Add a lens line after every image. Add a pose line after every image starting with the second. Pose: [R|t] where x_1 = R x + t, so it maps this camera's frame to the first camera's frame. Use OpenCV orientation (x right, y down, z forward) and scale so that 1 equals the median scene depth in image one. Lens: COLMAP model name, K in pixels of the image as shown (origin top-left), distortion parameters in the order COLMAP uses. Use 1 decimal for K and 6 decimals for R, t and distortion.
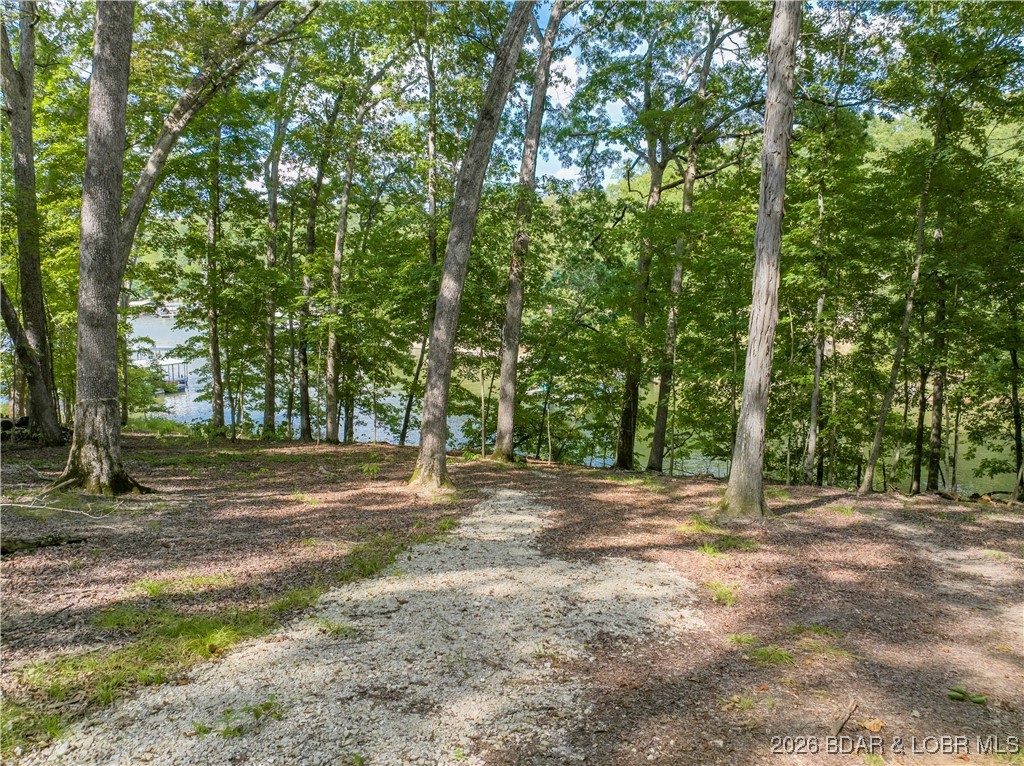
lens RADIAL K [[729.7, 0, 516.7], [0, 729.7, 386.5], [0, 0, 1]] dist [-0.051445, 0.032612]
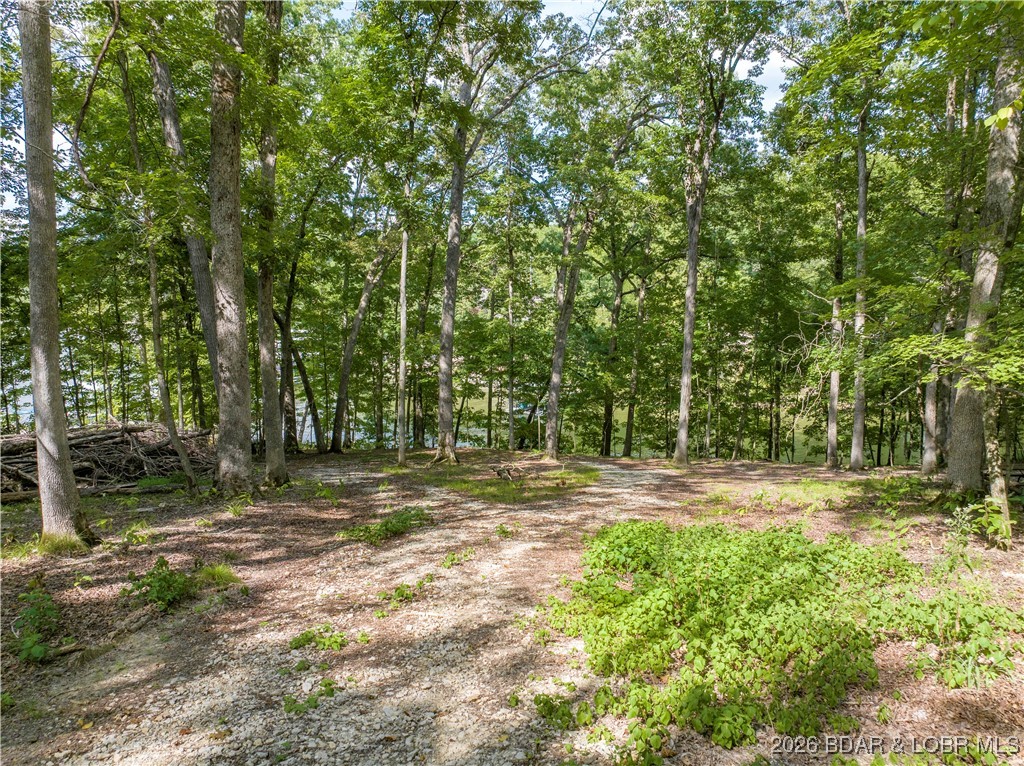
lens RADIAL K [[729.7, 0, 516.7], [0, 729.7, 386.5], [0, 0, 1]] dist [-0.051445, 0.032612]
pose [[0.993352, -0.026187, 0.112102, -0.235118], [0.026987, 0.999620, -0.005622, -0.049355], [-0.111912, 0.008610, 0.993681, -0.645274]]
